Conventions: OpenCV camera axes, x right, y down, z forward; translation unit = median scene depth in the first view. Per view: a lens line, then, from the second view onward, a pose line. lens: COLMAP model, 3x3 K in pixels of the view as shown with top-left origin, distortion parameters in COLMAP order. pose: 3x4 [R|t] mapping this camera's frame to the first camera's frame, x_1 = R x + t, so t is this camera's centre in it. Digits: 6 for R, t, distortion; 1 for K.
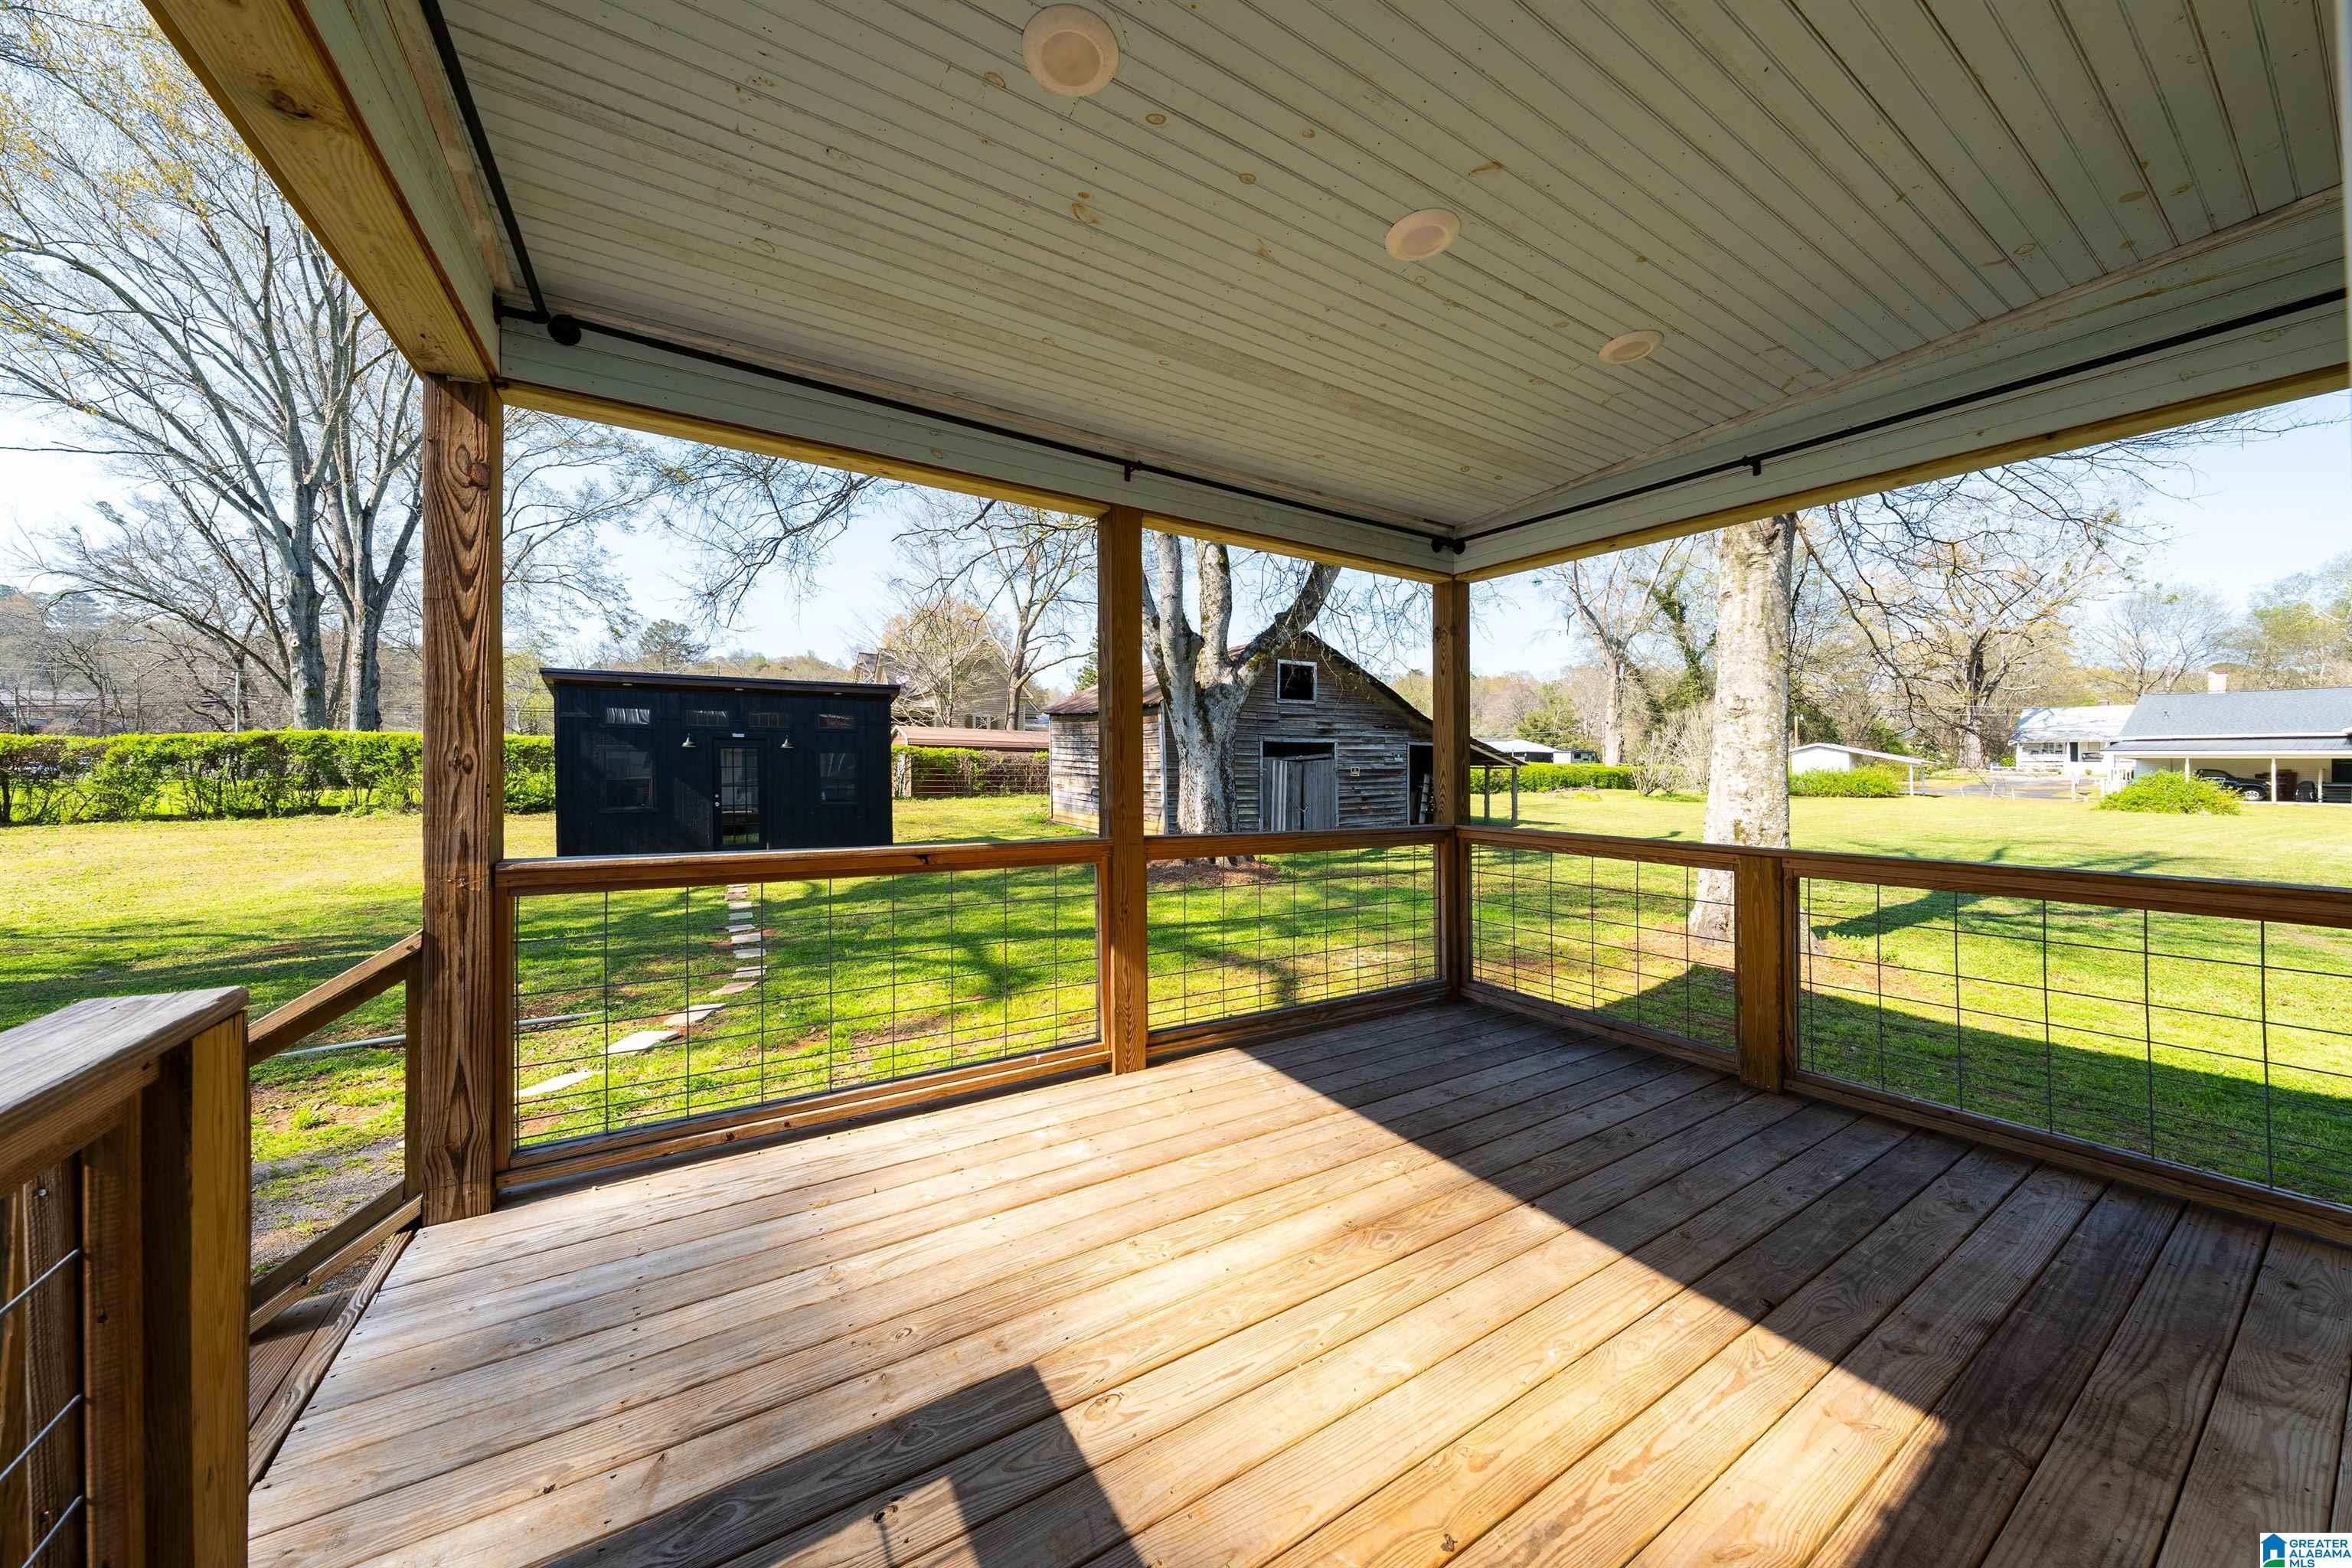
lens RADIAL K [[853.5, 0, 1176.0], [0, 853.5, 784.0], [0, 0, 1]] dist [0.000953, 0.000106]
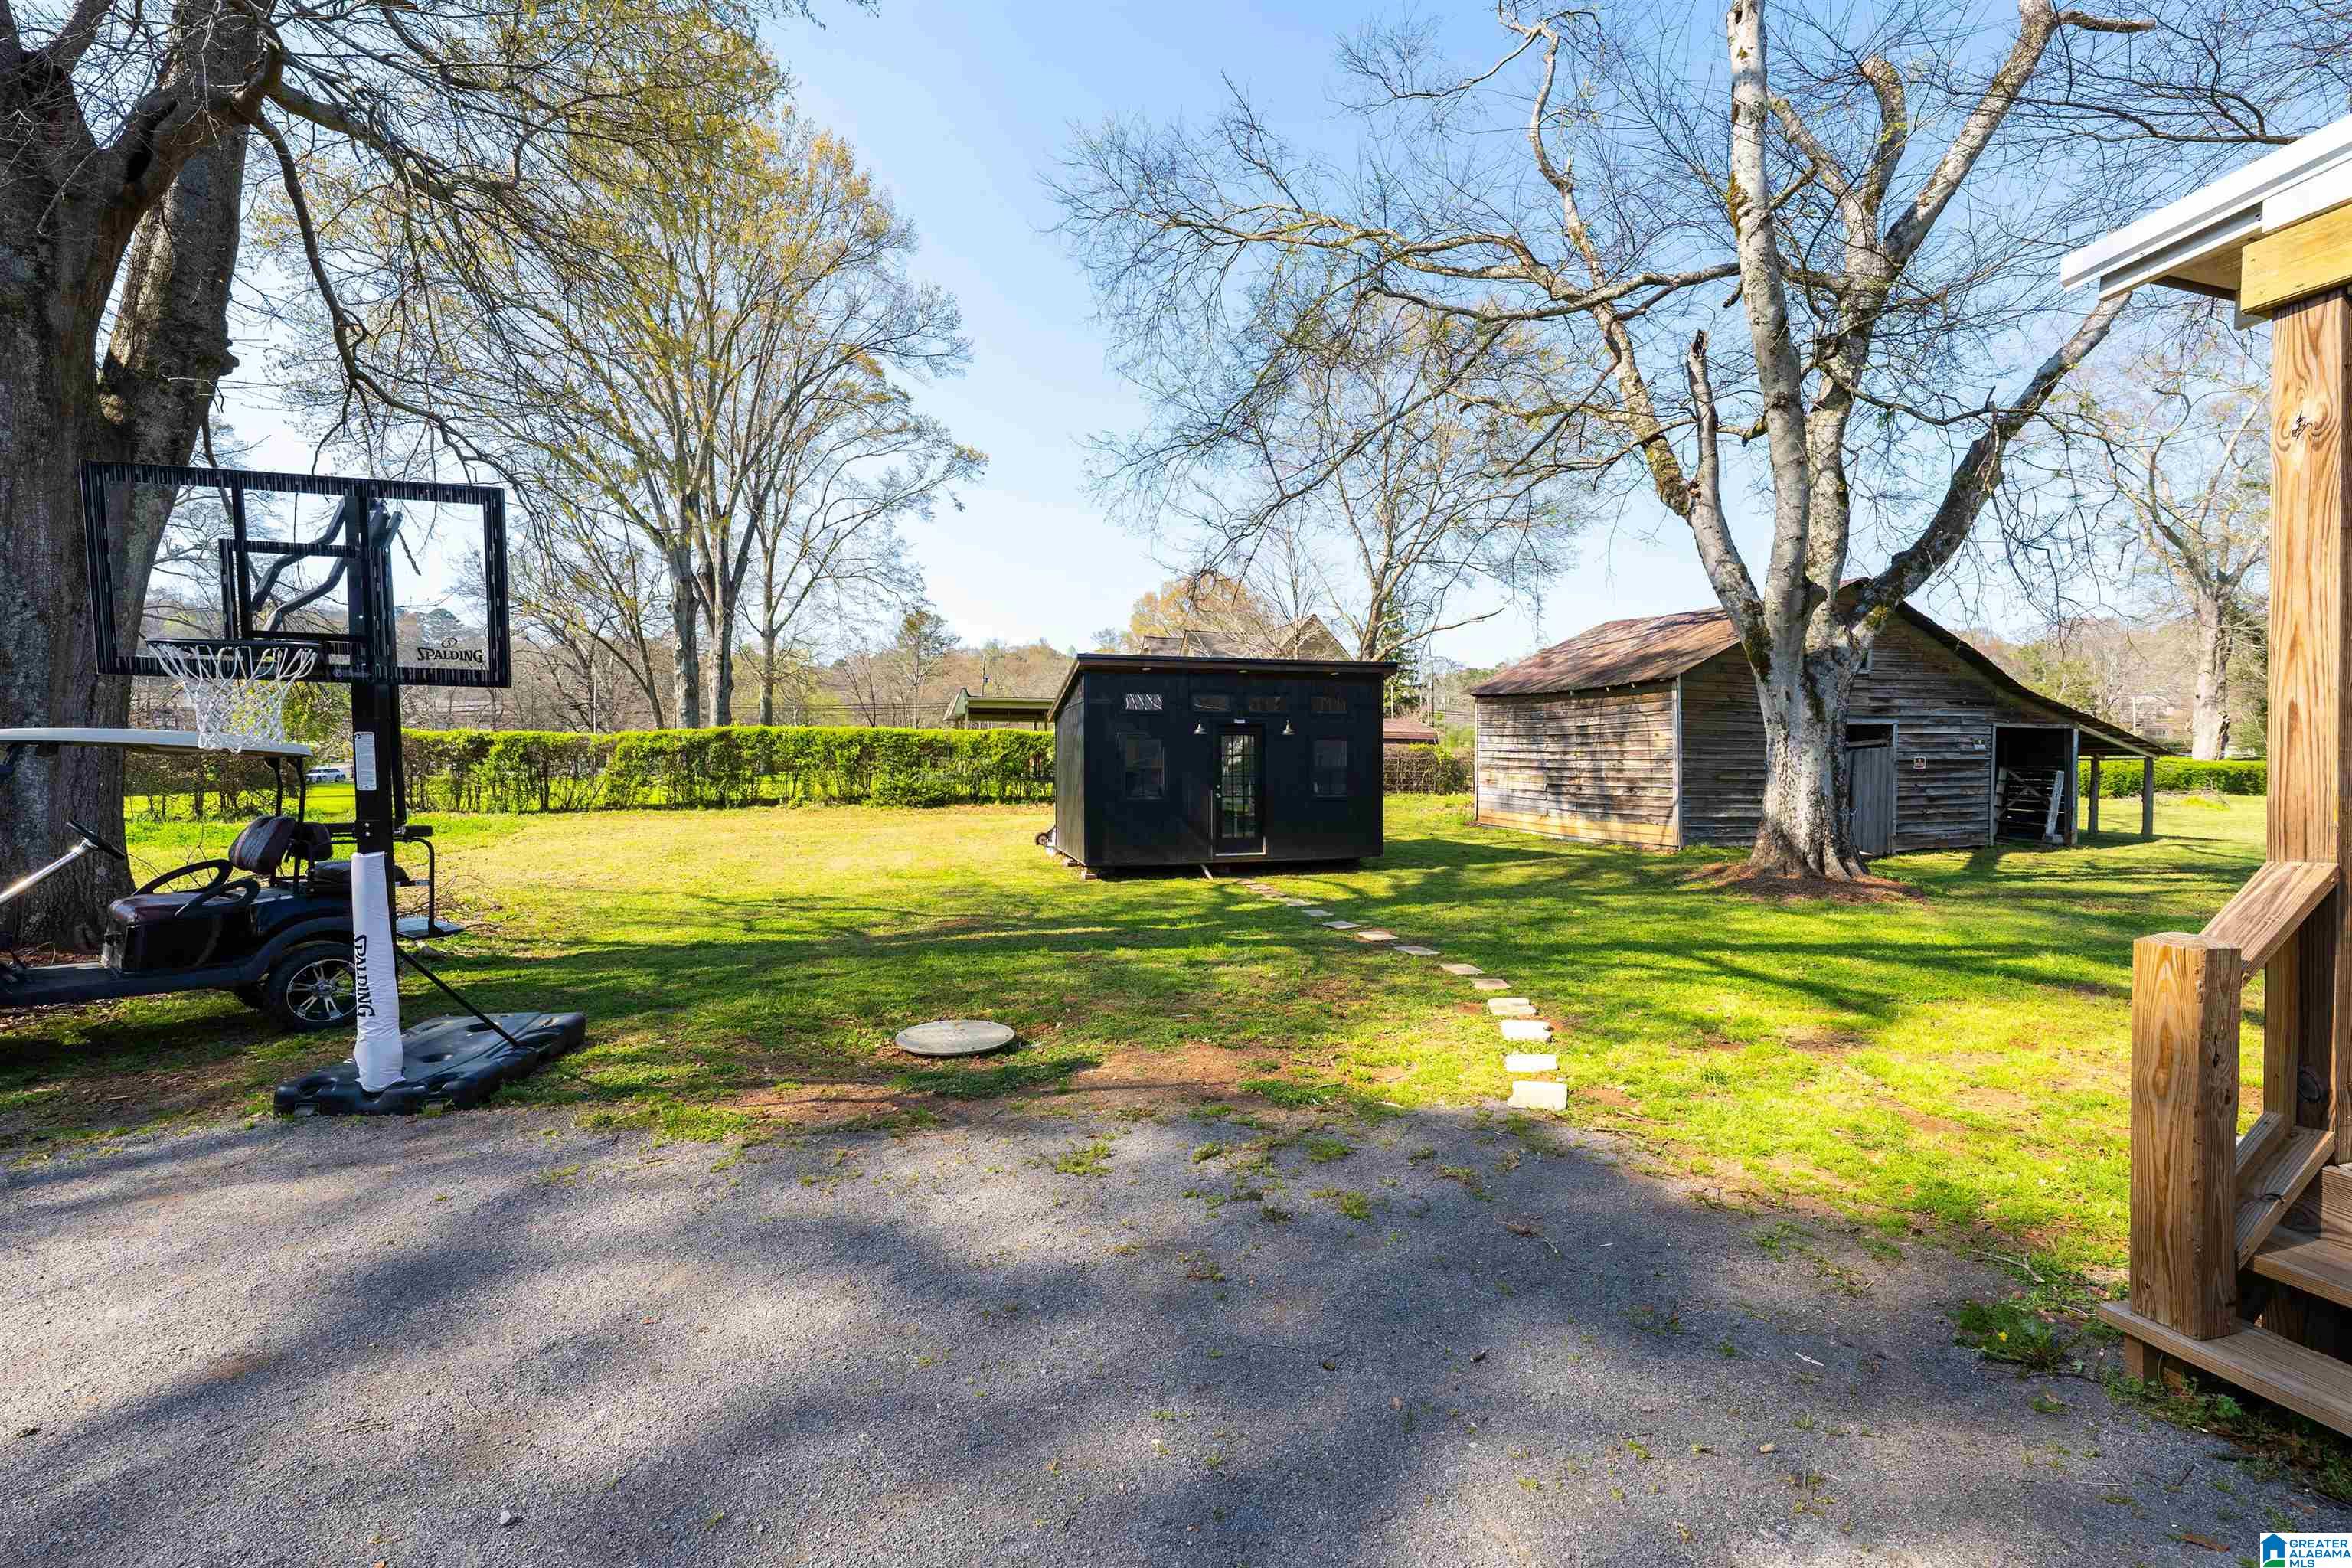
lens RADIAL K [[1021.3, 0, 1176.0], [0, 1021.3, 784.0], [0, 0, 1]] dist [-0.001011, -0.000193]
pose [[0.955557, 0.003987, -0.294781, -0.150640], [-0.004420, 0.999990, -0.000801, 0.007382], [0.294775, 0.002068, 0.955565, -0.044817]]
